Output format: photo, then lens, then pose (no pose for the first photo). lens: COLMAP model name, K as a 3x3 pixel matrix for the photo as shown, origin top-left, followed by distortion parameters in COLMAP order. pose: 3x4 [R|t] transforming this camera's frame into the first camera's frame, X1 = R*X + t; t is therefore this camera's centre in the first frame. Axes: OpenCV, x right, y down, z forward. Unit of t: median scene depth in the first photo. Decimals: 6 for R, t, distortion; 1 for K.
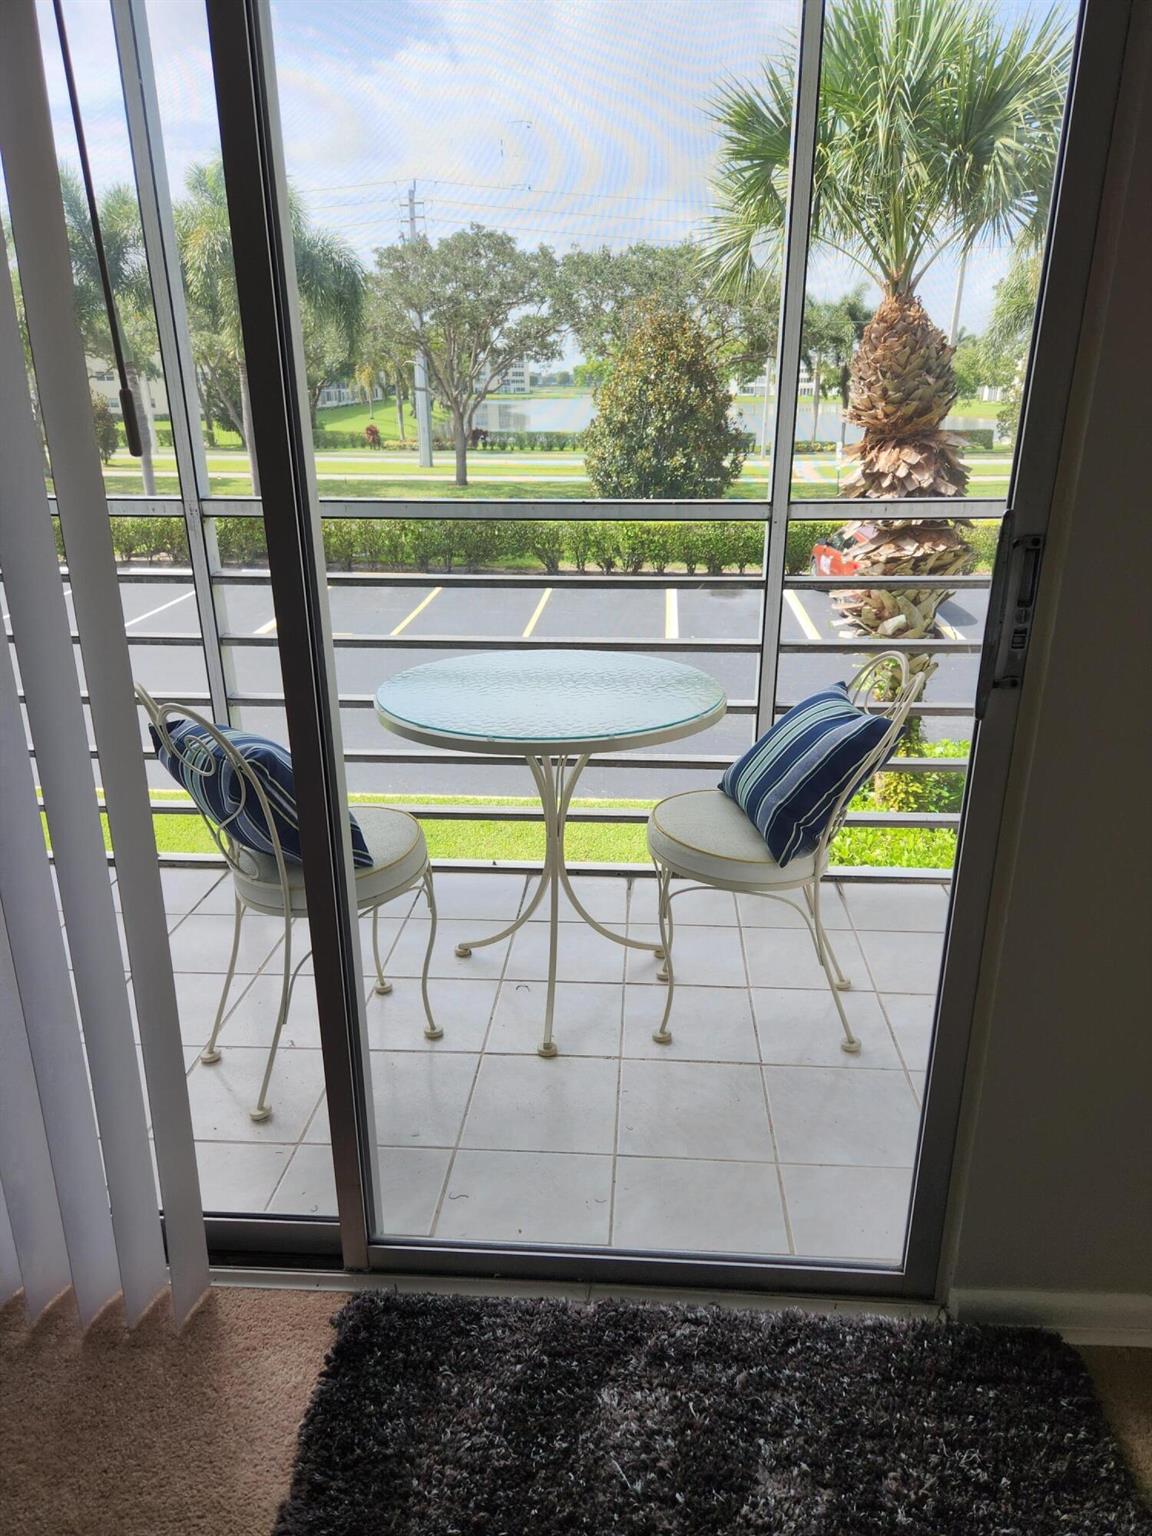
lens RADIAL K [[1035.5, 0, 596.6], [0, 1035.5, 778.7], [0, 0, 1]] dist [0.062368, -0.050981]
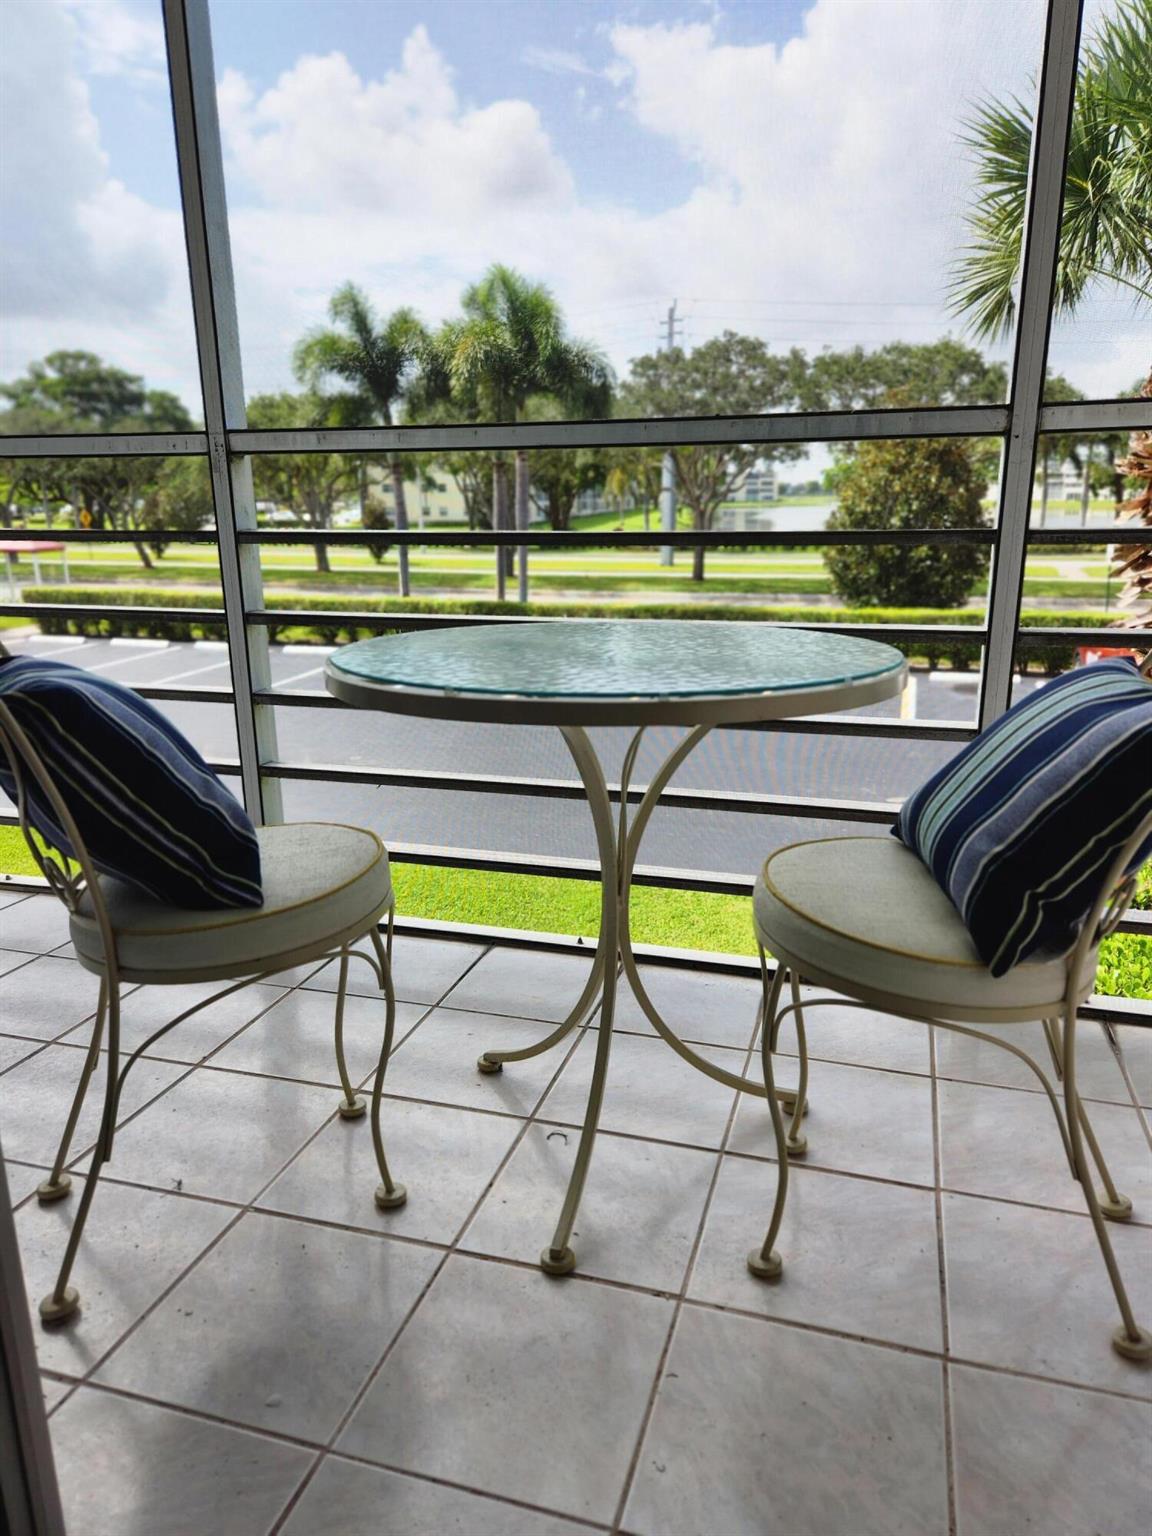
lens RADIAL K [[1035.5, 0, 590.7], [0, 1035.5, 765.7], [0, 0, 1]] dist [0.062368, -0.050981]
pose [[0.972762, 0.051014, -0.226122, 0.022006], [-0.075096, 0.992229, -0.099207, 0.011073], [0.219304, 0.113486, 0.969034, 0.102594]]
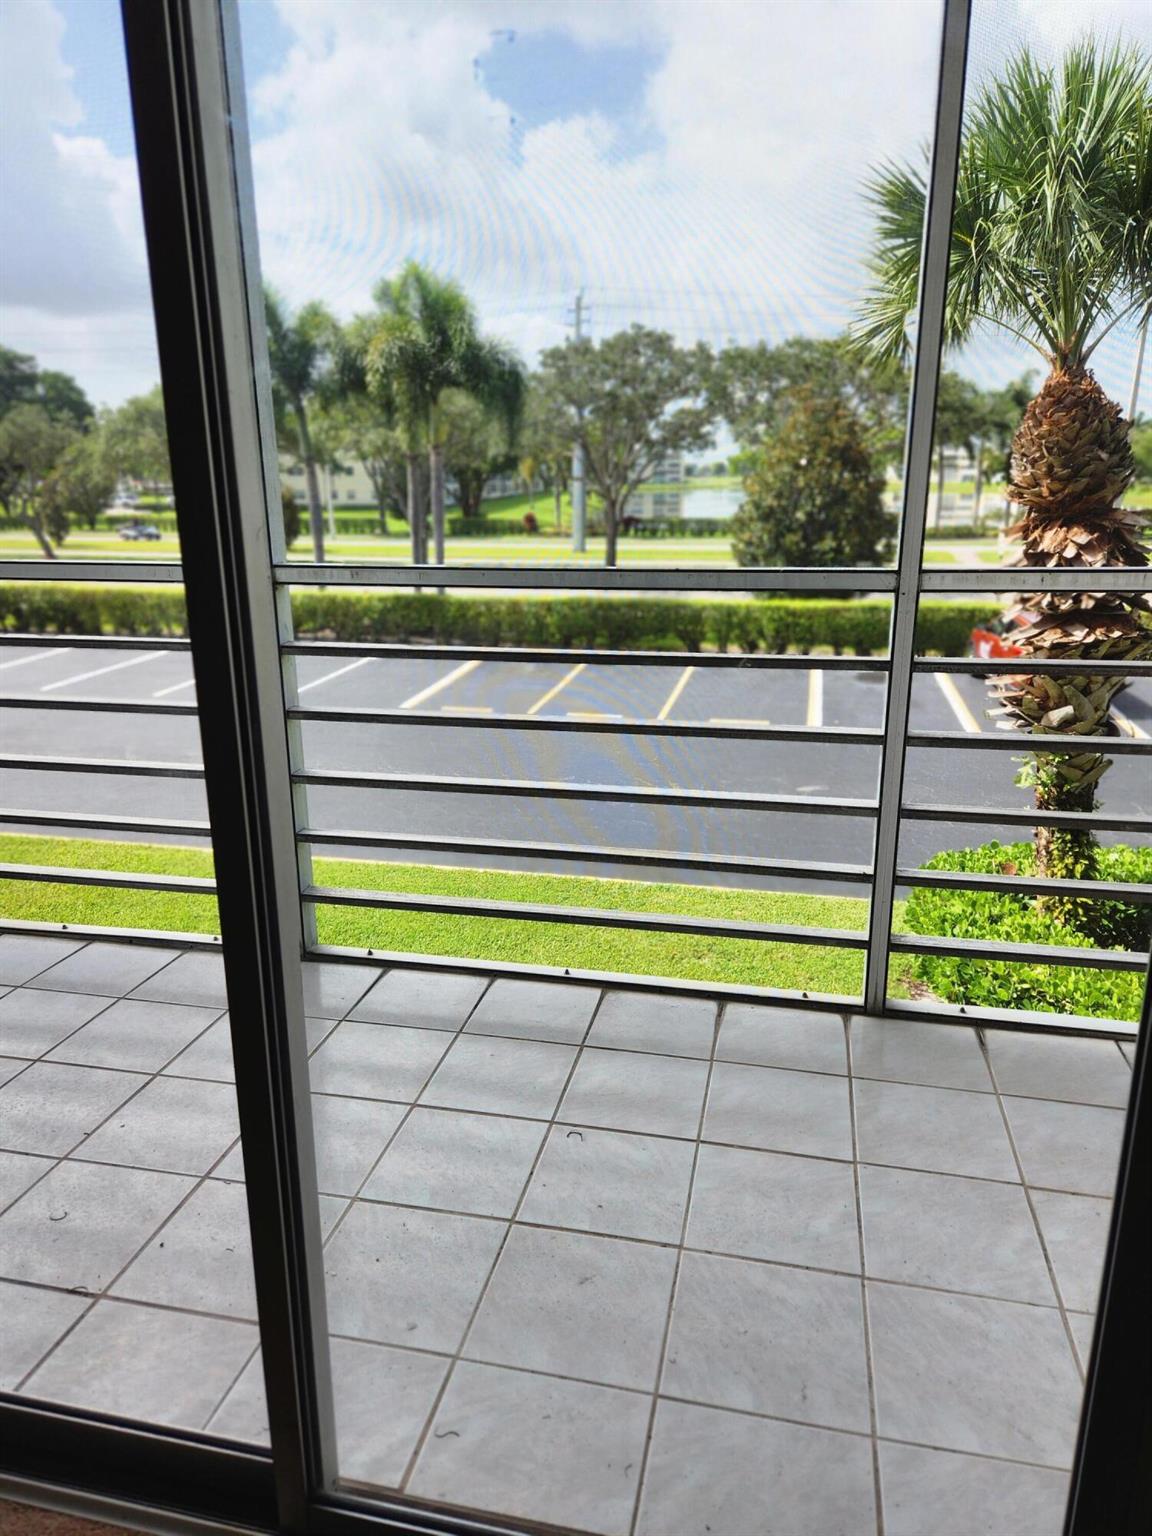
lens RADIAL K [[1035.5, 0, 572.4], [0, 1035.5, 758.9], [0, 0, 1]] dist [0.062368, -0.050981]
pose [[0.986435, 0.036310, -0.160084, 0.013871], [-0.051348, 0.994543, -0.090822, -0.006509], [0.155912, 0.097810, 0.982916, 0.040650]]
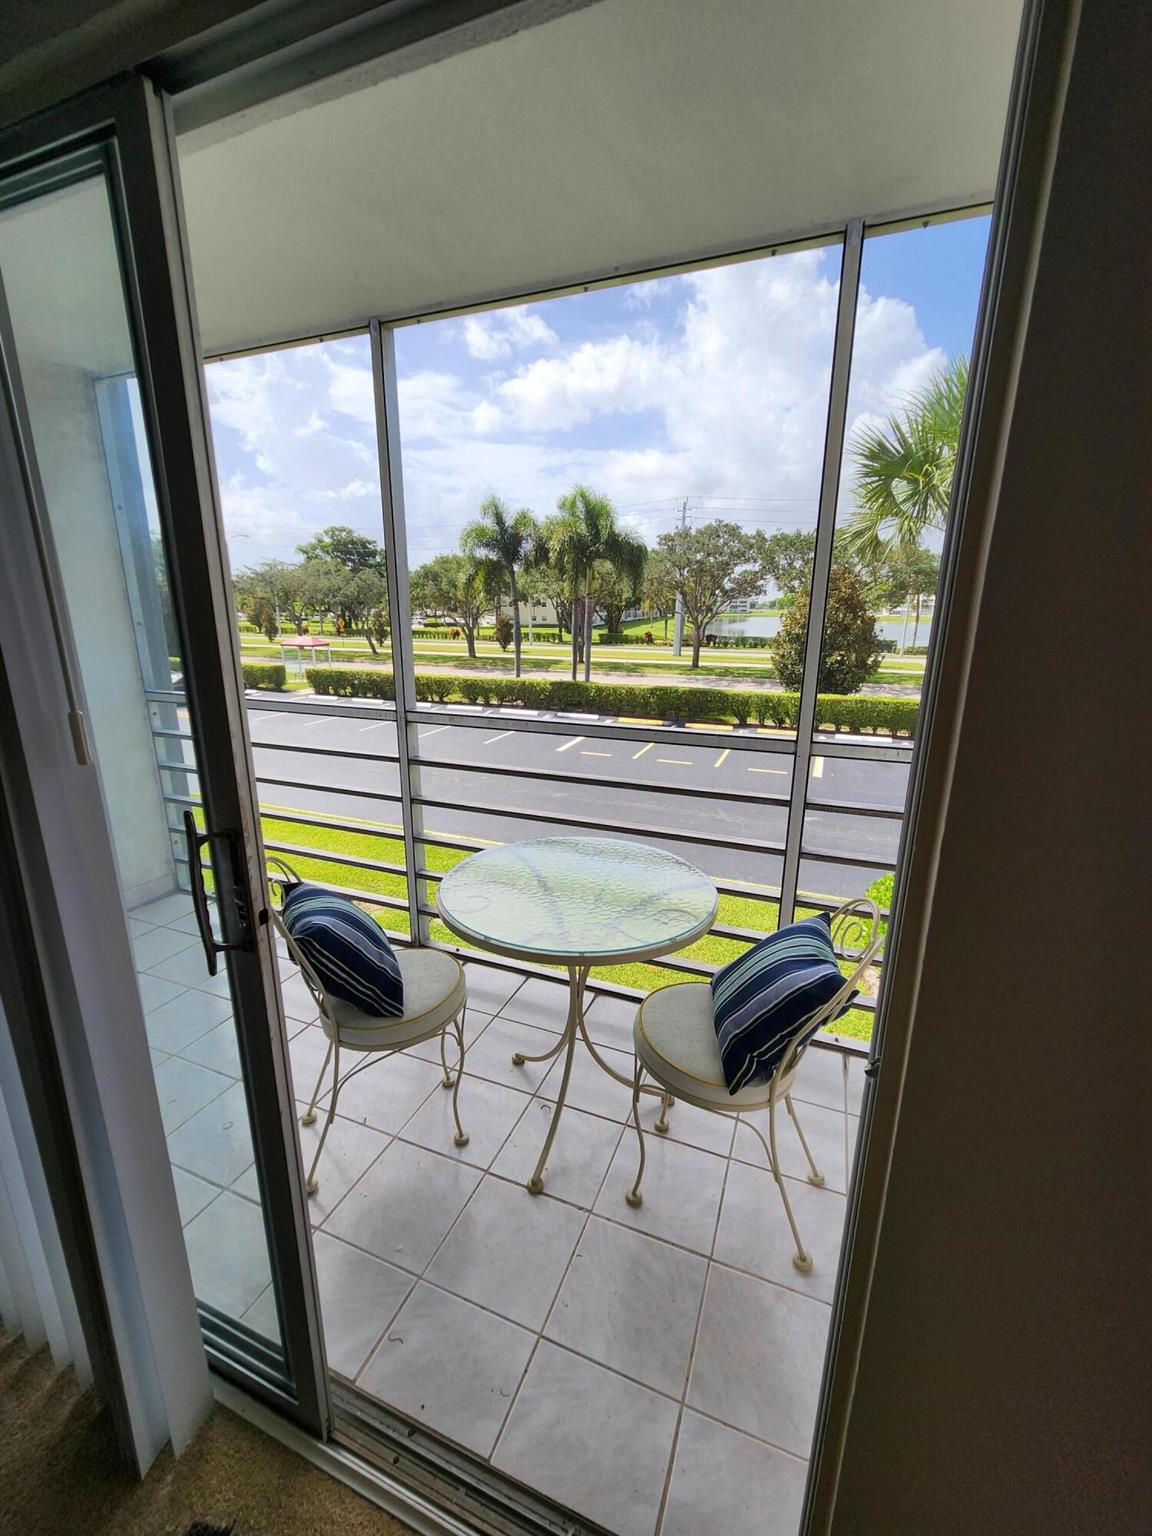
lens RADIAL K [[629.5, 0, 567.8], [0, 629.5, 764.6], [0, 0, 1]] dist [0.005754, -0.003043]
pose [[0.944076, 0.085250, -0.318517, 0.045390], [-0.121490, 0.987972, -0.095666, -0.039677], [0.306530, 0.129013, 0.943077, 0.063664]]
